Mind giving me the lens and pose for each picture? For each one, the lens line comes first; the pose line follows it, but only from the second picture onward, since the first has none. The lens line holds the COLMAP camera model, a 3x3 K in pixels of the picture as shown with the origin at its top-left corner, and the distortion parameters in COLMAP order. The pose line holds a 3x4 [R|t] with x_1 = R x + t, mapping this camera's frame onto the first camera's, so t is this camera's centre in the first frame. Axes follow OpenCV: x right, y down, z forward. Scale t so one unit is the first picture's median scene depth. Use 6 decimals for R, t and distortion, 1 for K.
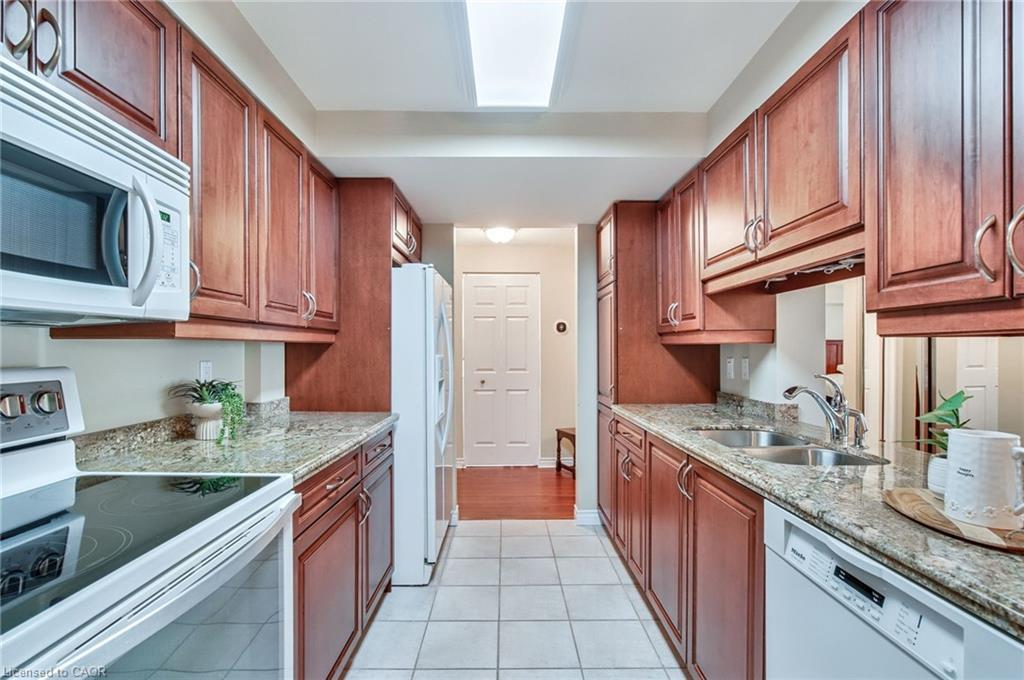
lens RADIAL K [[468.5, 0, 511.8], [0, 468.5, 351.9], [0, 0, 1]] dist [-0.006918, 0.003594]
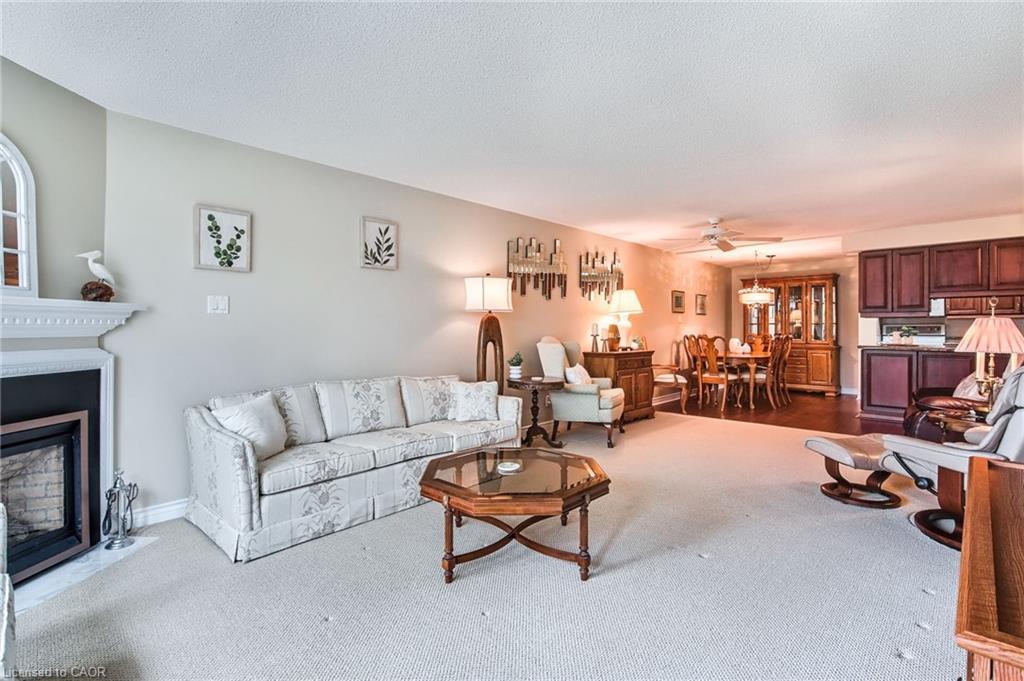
lens RADIAL K [[481.8, 0, 508.7], [0, 481.8, 327.5], [0, 0, 1]] dist [-0.007920, 0.004292]
pose [[-0.700453, 0.002369, -0.713695, 4.111198], [-0.000901, 0.999991, 0.004204, 0.033548], [0.713698, 0.003587, -0.700444, 0.747872]]
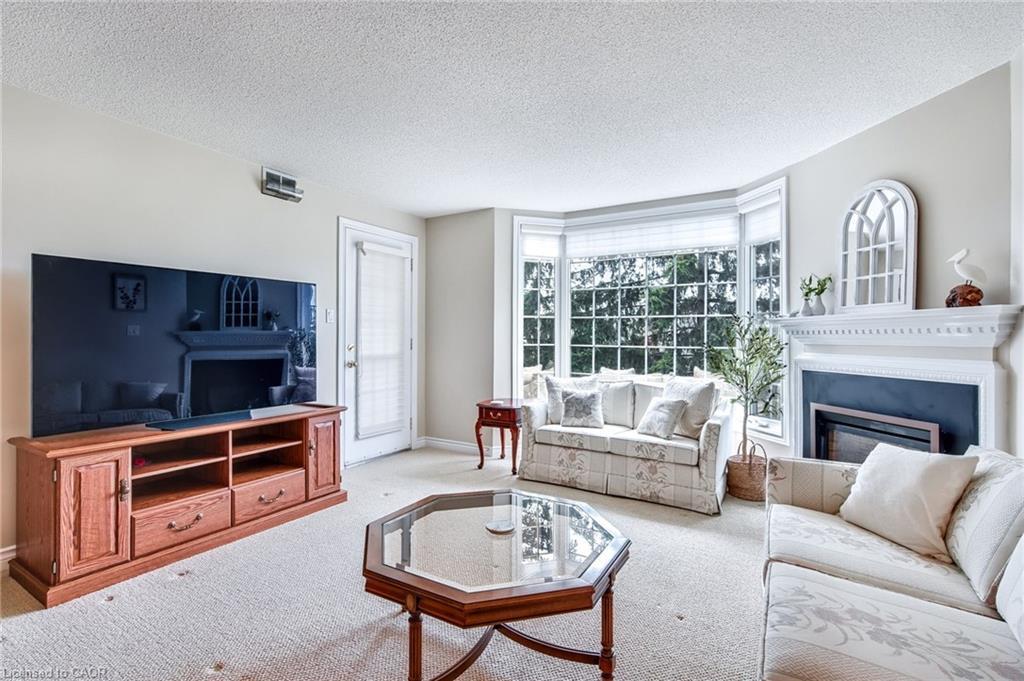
lens RADIAL K [[468.5, 0, 514.9], [0, 468.5, 340.6], [0, 0, 1]] dist [-0.006918, 0.003594]
pose [[0.518868, 0.000571, 0.854854, 2.618019], [-0.002681, 0.999996, 0.000960, 0.049305], [-0.854850, -0.002790, 0.518868, -0.489749]]
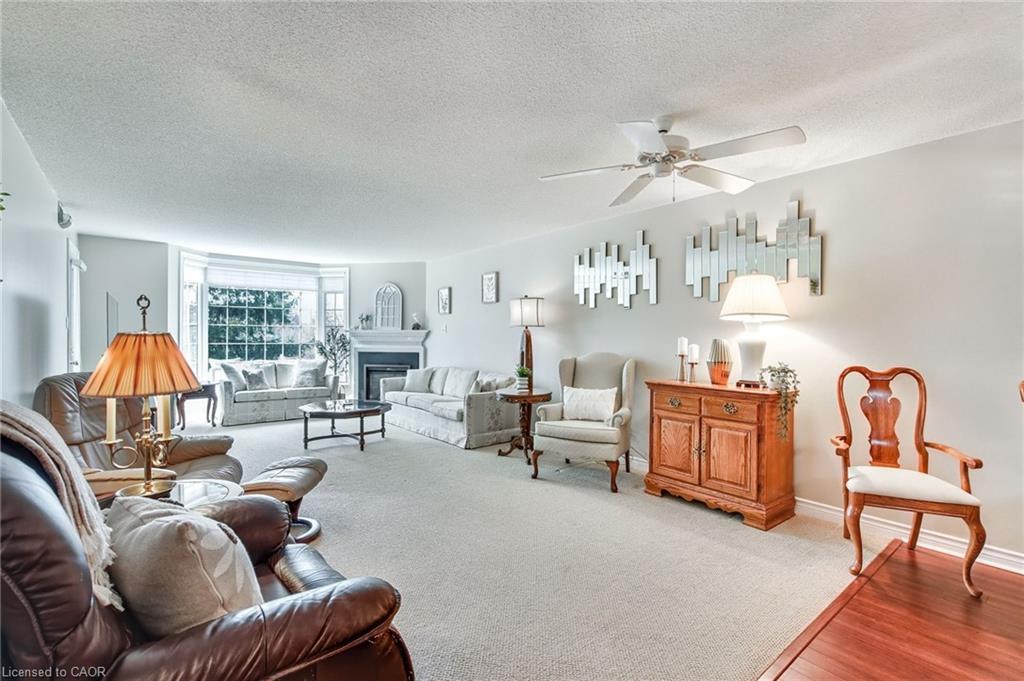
lens RADIAL K [[468.5, 0, 510.5], [0, 468.5, 337.6], [0, 0, 1]] dist [-0.006918, 0.003594]
pose [[-0.620204, -0.004662, 0.784427, 0.859373], [-0.001066, 0.999986, 0.005100, 0.014299], [-0.784440, 0.002327, -0.620201, 0.789720]]
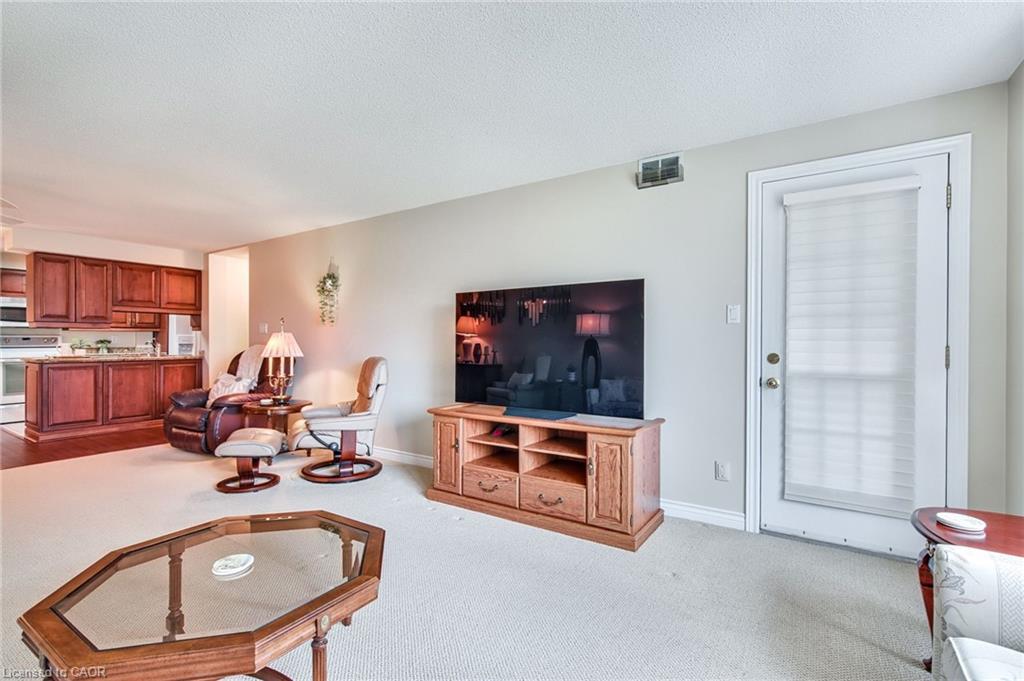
lens RADIAL K [[468.5, 0, 515.0], [0, 468.5, 344.1], [0, 0, 1]] dist [-0.006918, 0.003594]
pose [[0.829579, 0.008953, -0.558318, 4.016980], [-0.007167, 0.999960, 0.005385, 0.040886], [0.558343, -0.000466, 0.829610, -0.389796]]
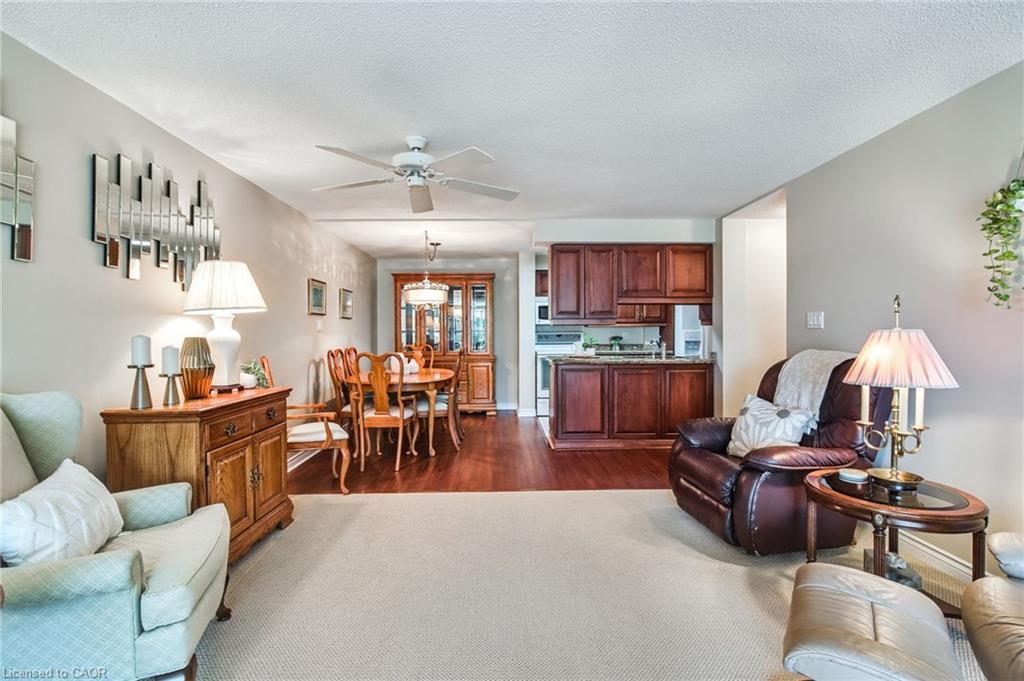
lens RADIAL K [[481.8, 0, 507.3], [0, 481.8, 333.6], [0, 0, 1]] dist [-0.007920, 0.004292]
pose [[0.006357, 0.006230, -0.999960, 2.907489], [-0.000189, 0.999981, 0.006229, 0.010379], [0.999980, 0.000149, 0.006358, 0.000342]]
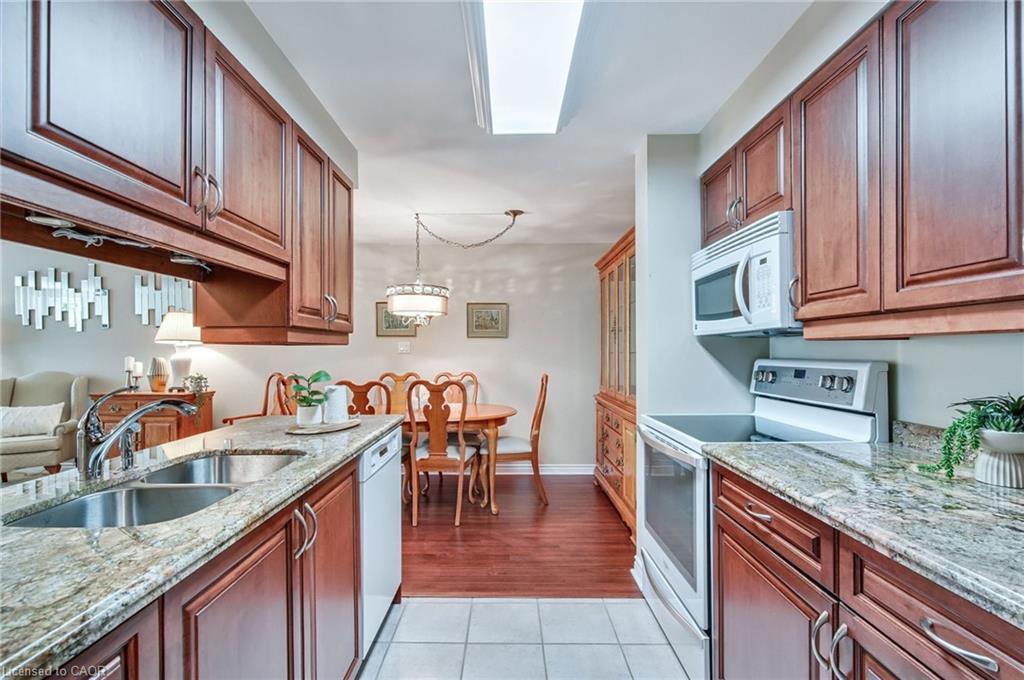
lens RADIAL K [[468.5, 0, 496.9], [0, 468.5, 350.0], [0, 0, 1]] dist [-0.006918, 0.003594]
pose [[-0.999407, 0.006374, 0.033824, 0.035875], [0.006526, 0.999969, 0.004360, -0.007486], [-0.033795, 0.004578, -0.999418, 1.330462]]
